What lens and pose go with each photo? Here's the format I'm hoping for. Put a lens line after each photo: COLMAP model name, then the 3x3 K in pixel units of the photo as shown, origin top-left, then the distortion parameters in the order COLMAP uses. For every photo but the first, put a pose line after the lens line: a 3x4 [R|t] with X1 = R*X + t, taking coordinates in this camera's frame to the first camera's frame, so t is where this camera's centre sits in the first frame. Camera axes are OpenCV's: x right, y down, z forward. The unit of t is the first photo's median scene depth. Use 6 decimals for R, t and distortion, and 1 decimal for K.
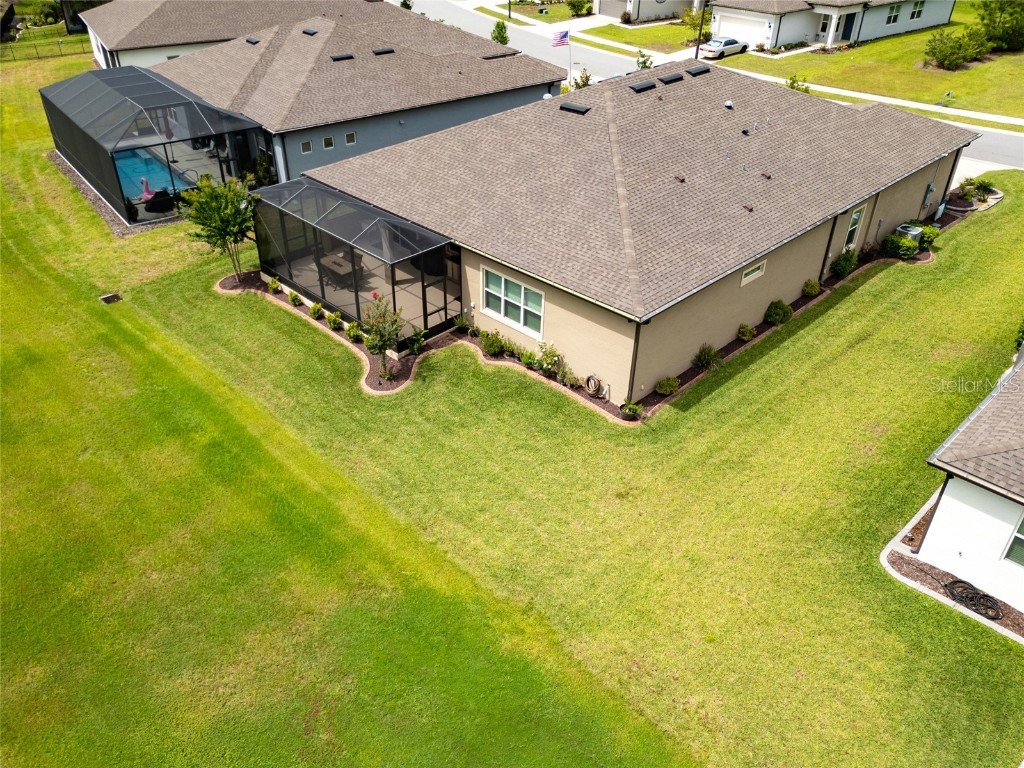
lens RADIAL K [[793.0, 0, 472.5], [0, 793.0, 382.5], [0, 0, 1]] dist [0.042083, -0.025547]
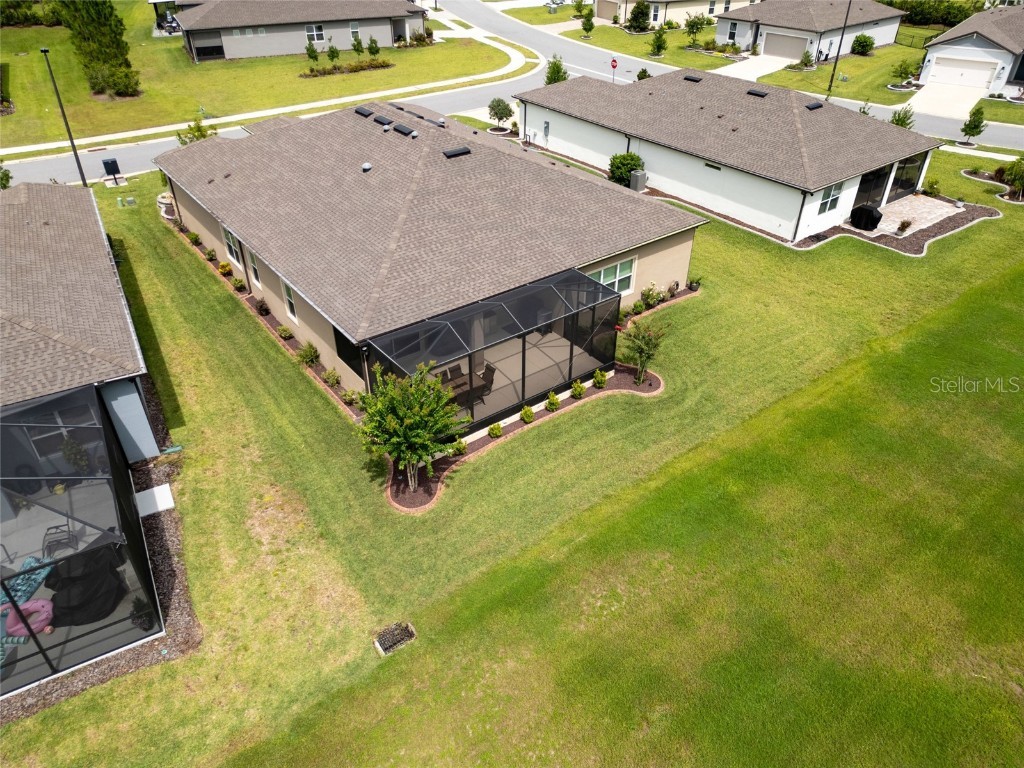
lens RADIAL K [[718.1, 0, 508.9], [0, 718.1, 379.4], [0, 0, 1]] dist [0.065372, -0.053803]
pose [[0.104470, -0.555458, 0.824956, -0.972765], [0.544546, 0.726051, 0.419904, -0.543653], [-0.832199, 0.405359, 0.378323, 0.734462]]
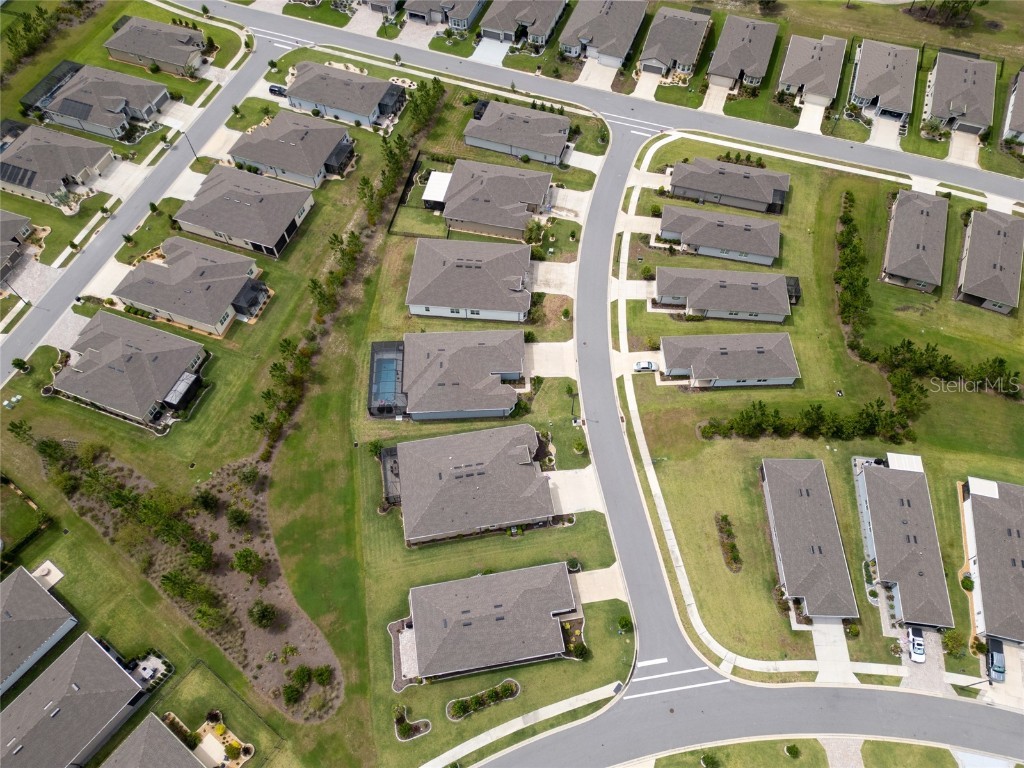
lens RADIAL K [[718.1, 0, 511.5], [0, 718.1, 374.4], [0, 0, 1]] dist [0.065372, -0.053803]
pose [[0.836862, 0.470872, -0.279180, 1.419771], [-0.309819, 0.827868, 0.467597, -3.040693], [0.451302, -0.304819, 0.838696, -2.174088]]
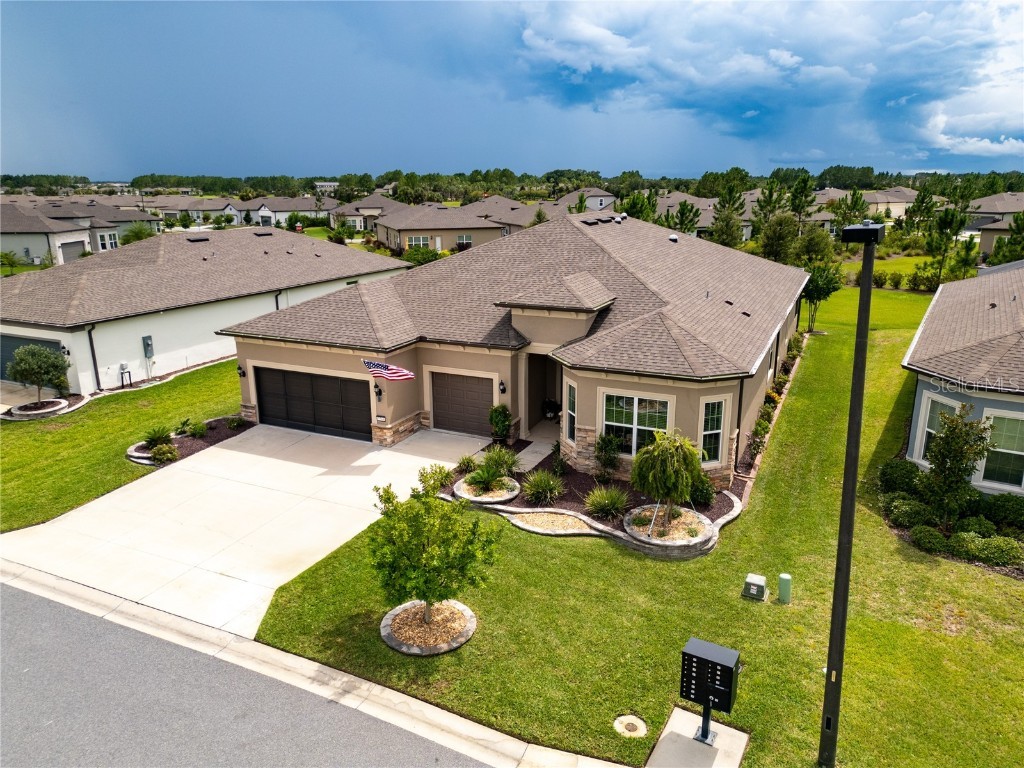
lens RADIAL K [[718.1, 0, 508.3], [0, 718.1, 386.7], [0, 0, 1]] dist [0.065372, -0.053803]
pose [[-0.928088, 0.118030, -0.353159, 0.819567], [-0.190623, 0.664127, 0.722910, -1.080271], [0.319867, 0.738244, -0.593869, 2.013822]]
